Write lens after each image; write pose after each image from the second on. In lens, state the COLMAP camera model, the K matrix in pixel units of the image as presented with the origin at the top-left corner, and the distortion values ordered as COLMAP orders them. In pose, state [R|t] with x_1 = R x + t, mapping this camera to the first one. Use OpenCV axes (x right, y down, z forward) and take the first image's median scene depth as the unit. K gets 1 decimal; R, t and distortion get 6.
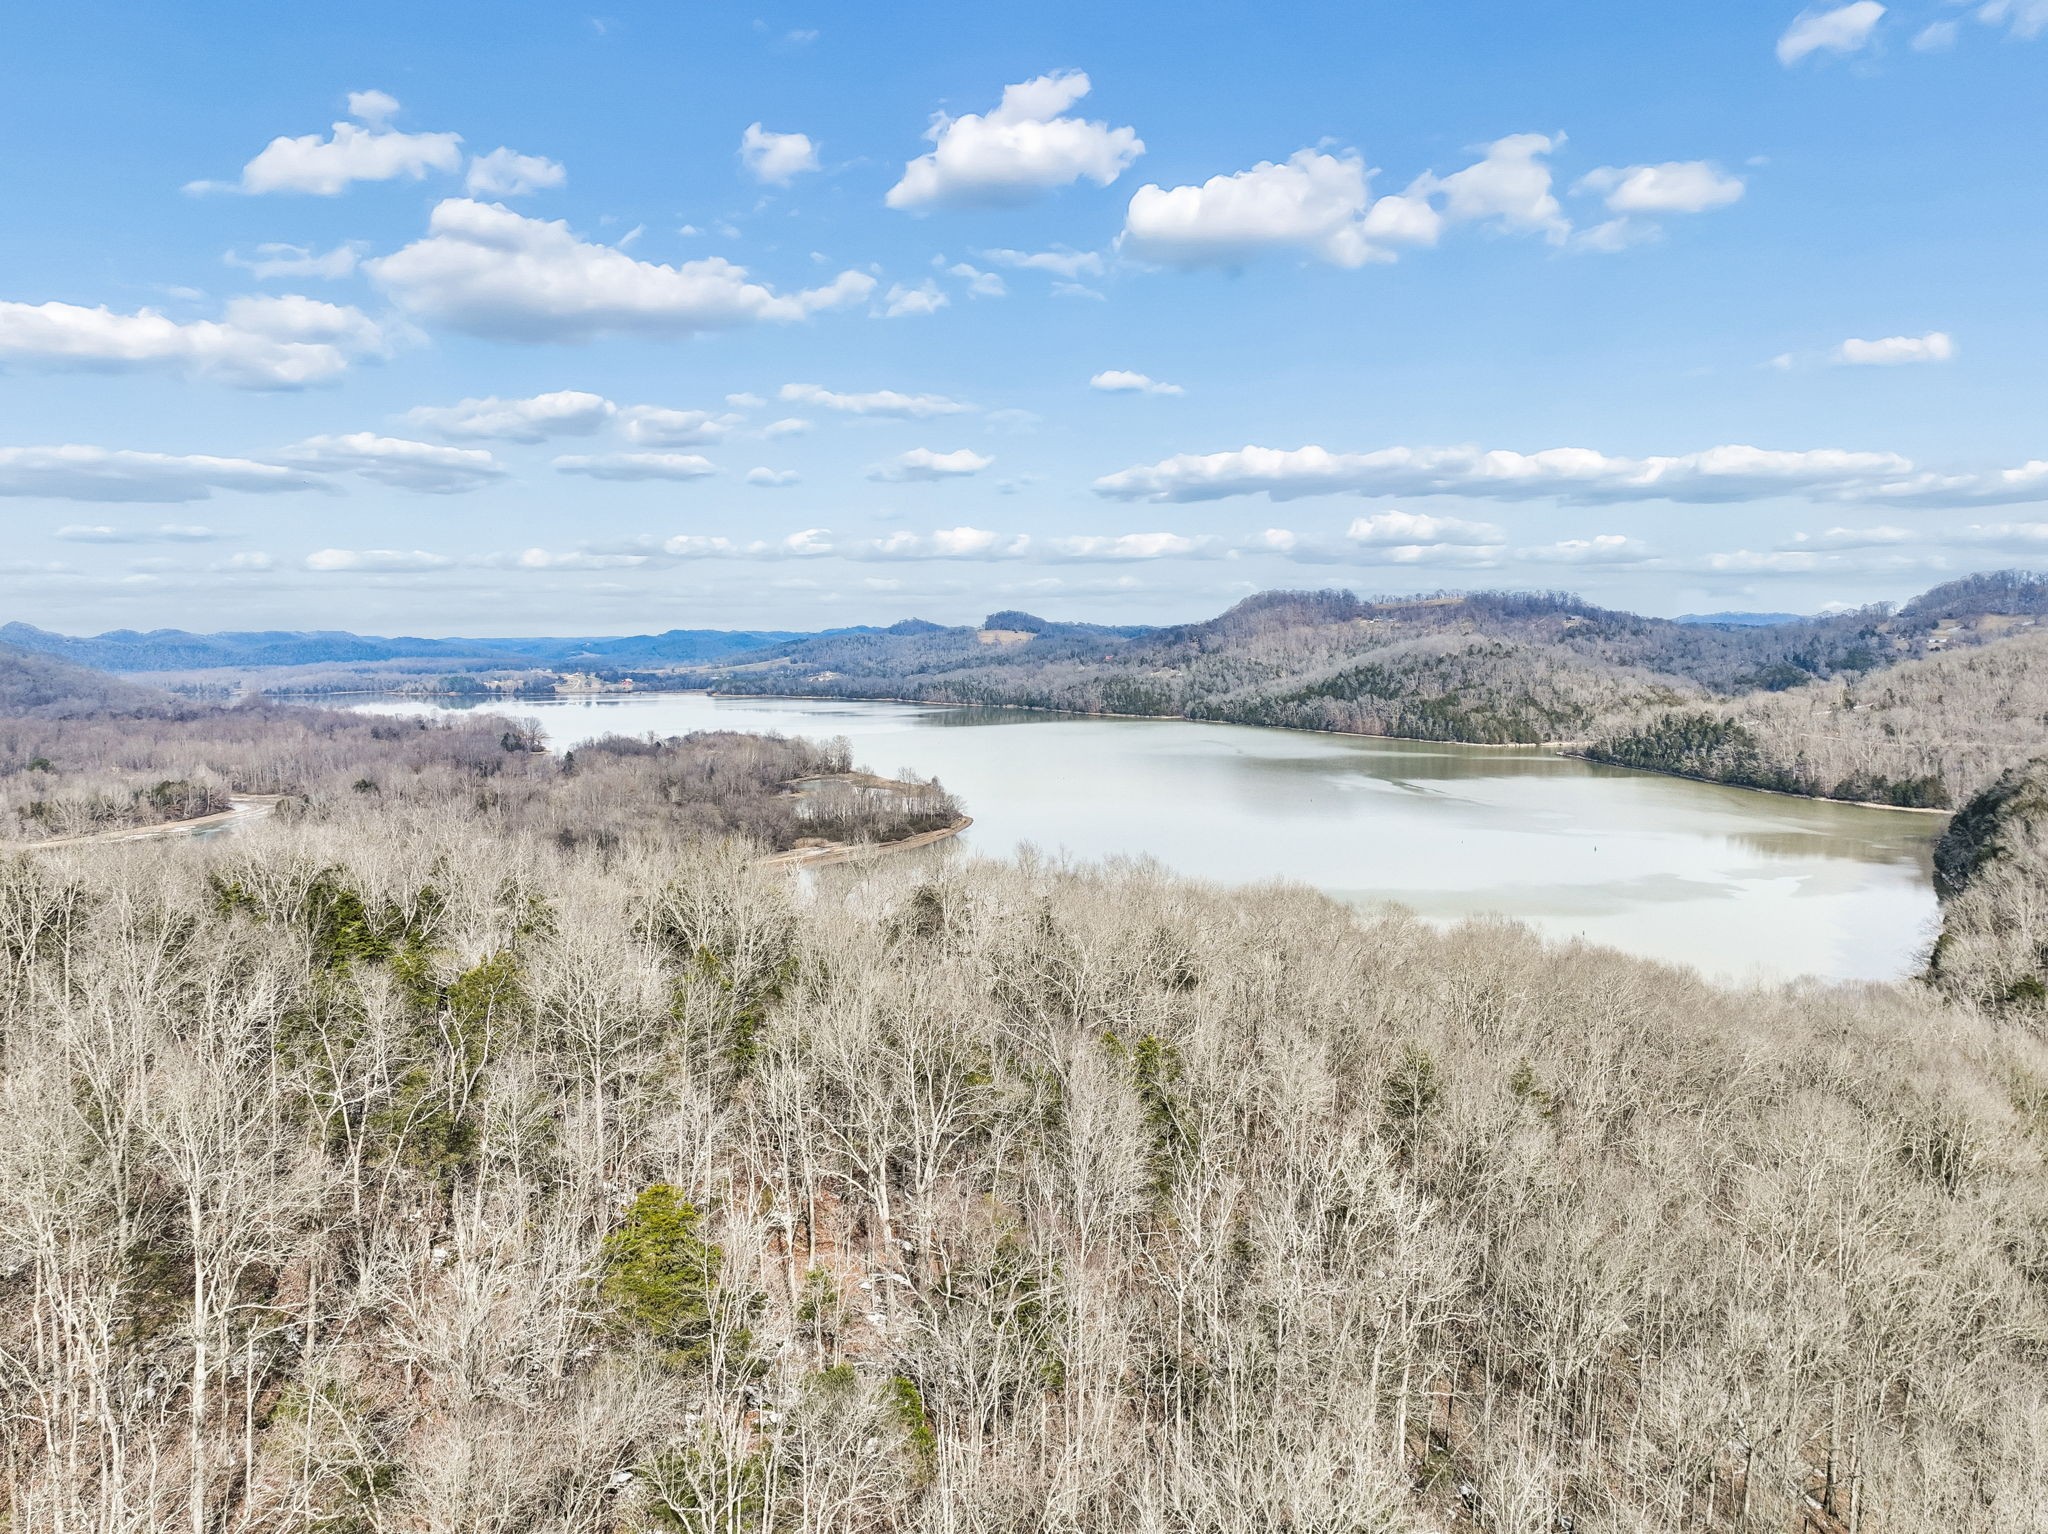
lens RADIAL K [[1473.5, 0, 1020.0], [0, 1473.5, 739.2], [0, 0, 1]] dist [0.001067, 0.010433]
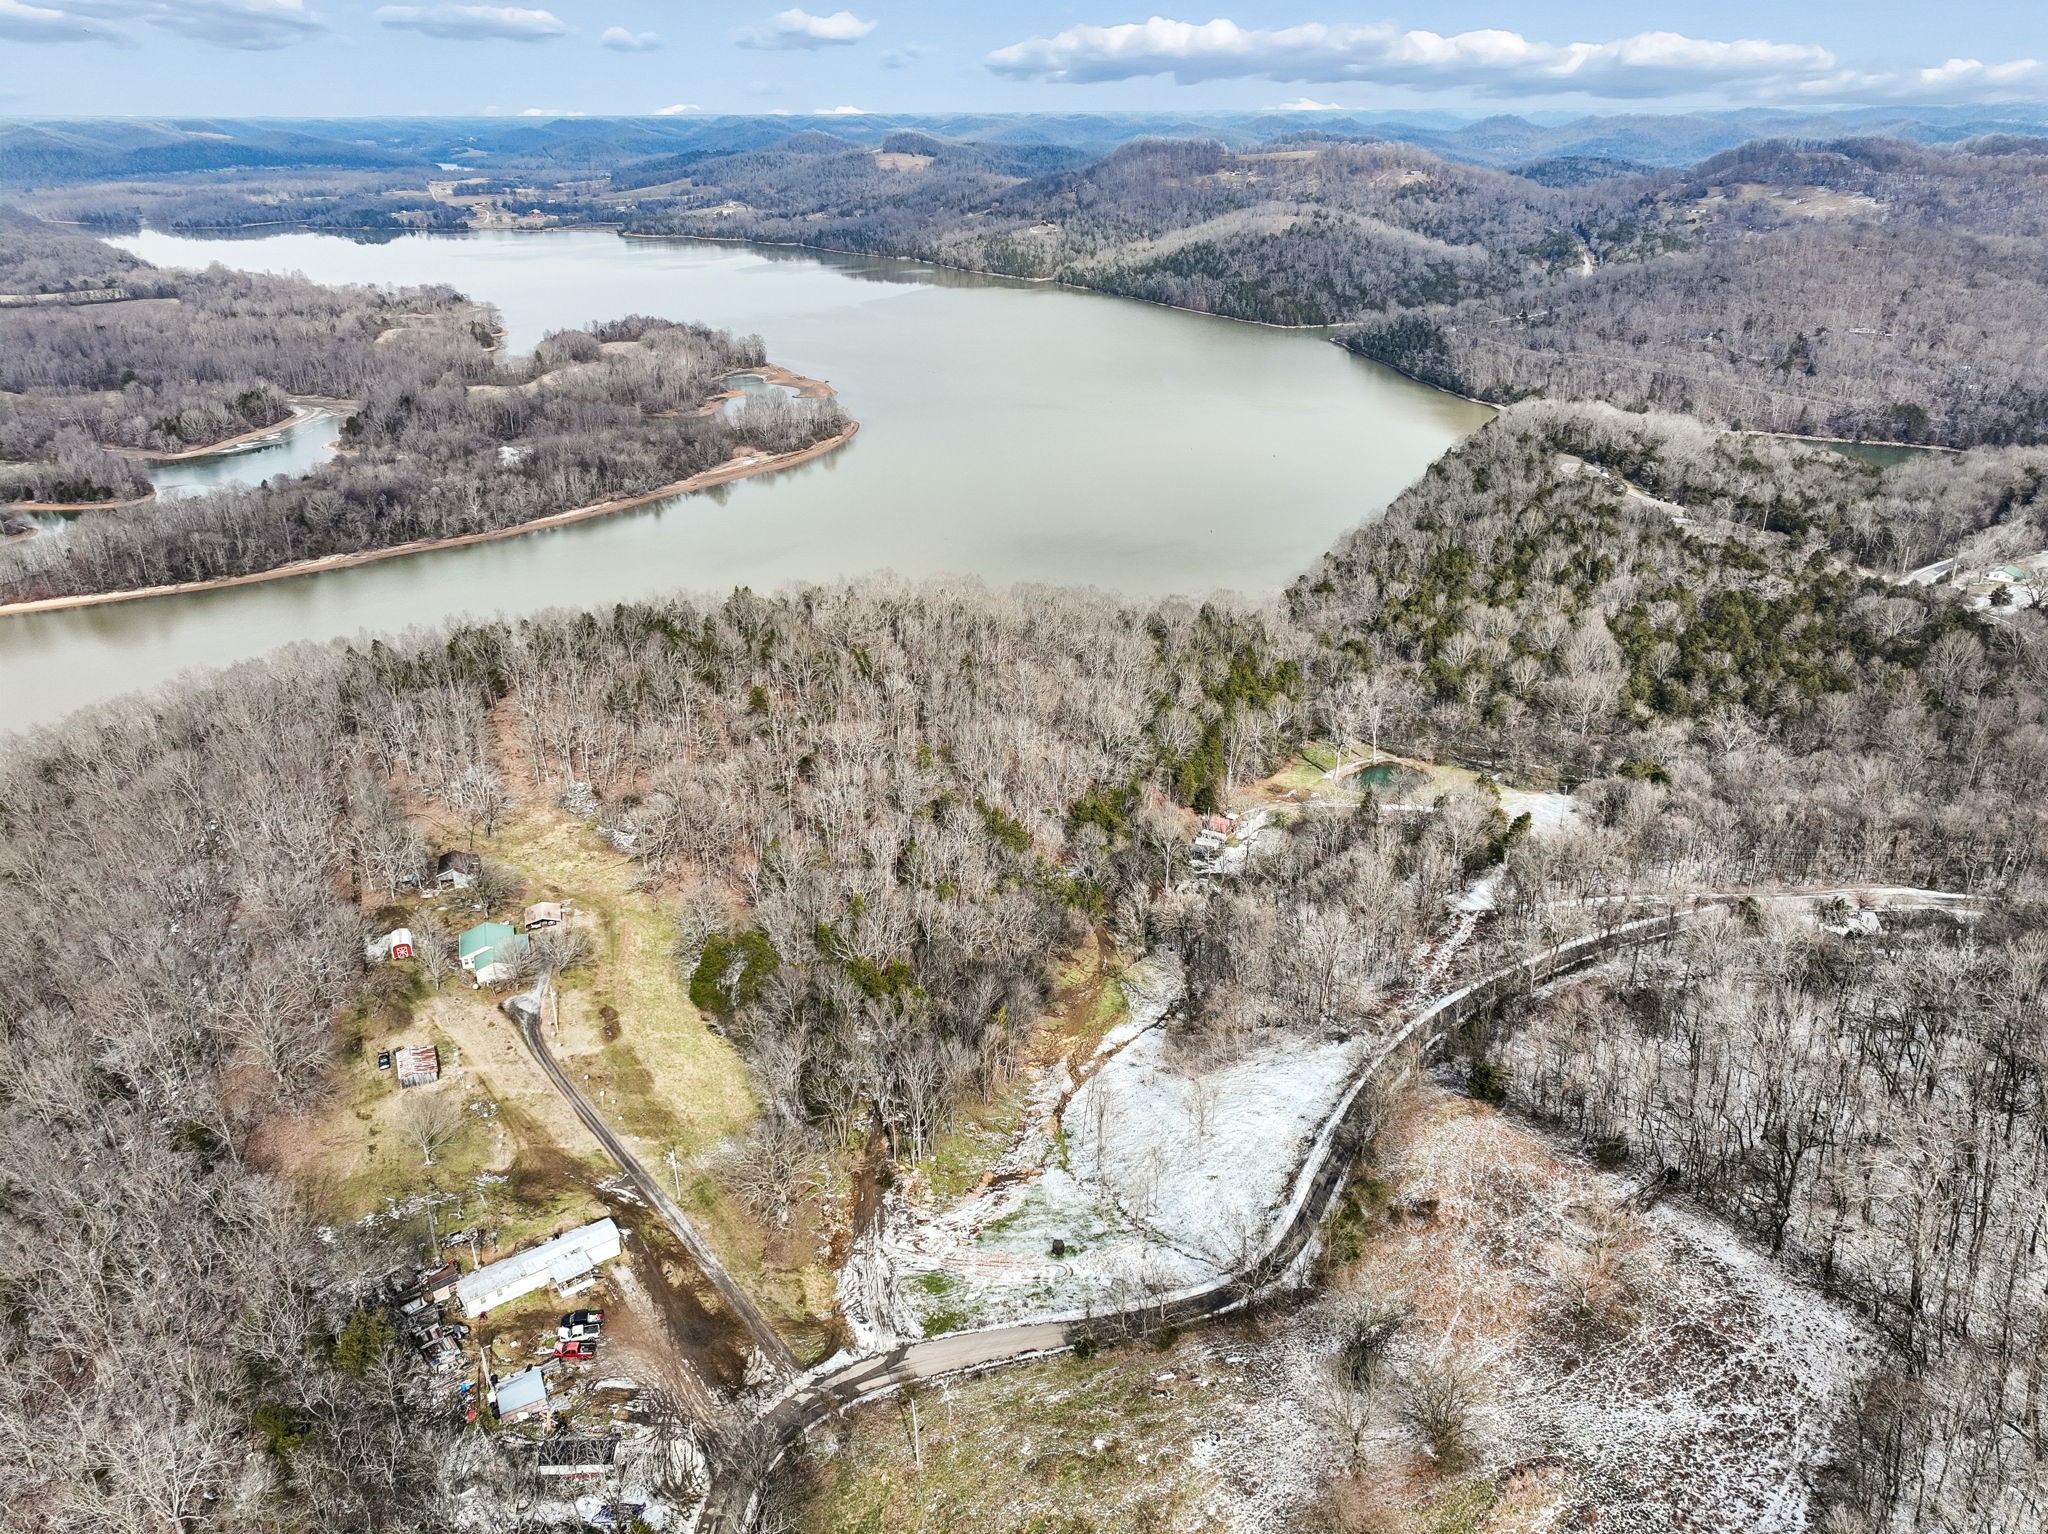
lens RADIAL K [[1441.4, 0, 1021.8], [0, 1441.4, 767.5], [0, 0, 1]] dist [-0.006592, 0.028577]
pose [[0.998324, -0.021499, 0.053737, 0.020014], [0.001216, 0.936036, 0.351901, -0.057983], [-0.057865, -0.351246, 0.934493, -0.186098]]
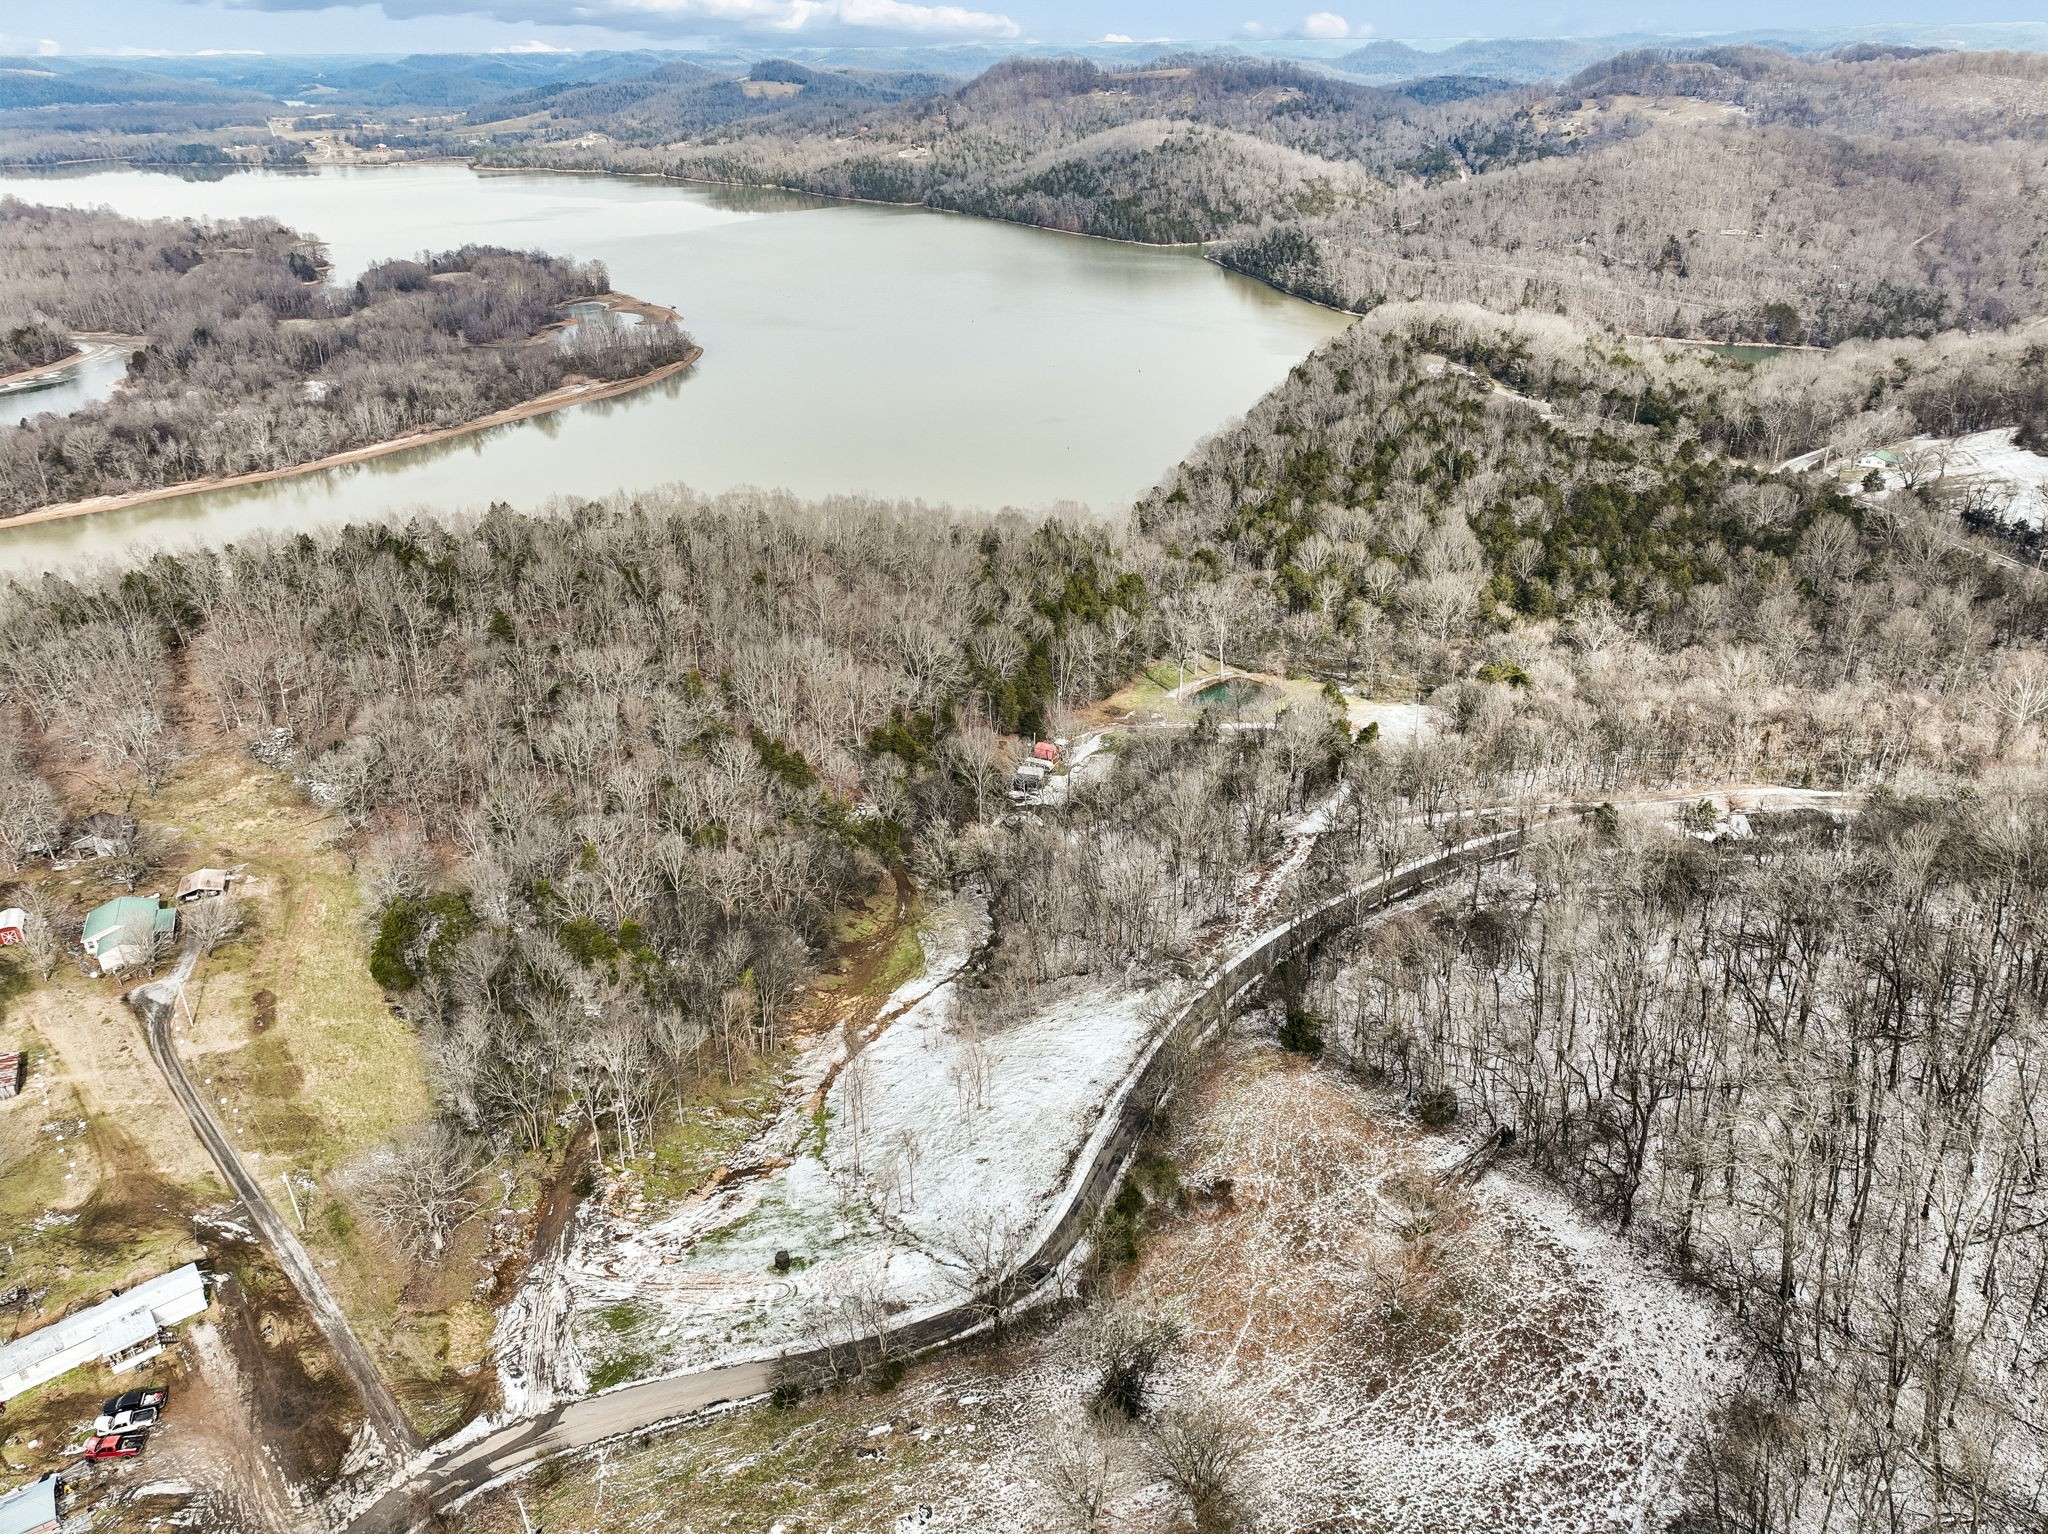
lens RADIAL K [[1441.4, 0, 1021.8], [0, 1441.4, 767.5], [0, 0, 1]] dist [-0.006592, 0.028577]
pose [[0.991588, -0.062513, 0.113335, 0.038738], [0.013973, 0.922215, 0.386424, -0.044982], [-0.128676, -0.381590, 0.915331, -0.163809]]
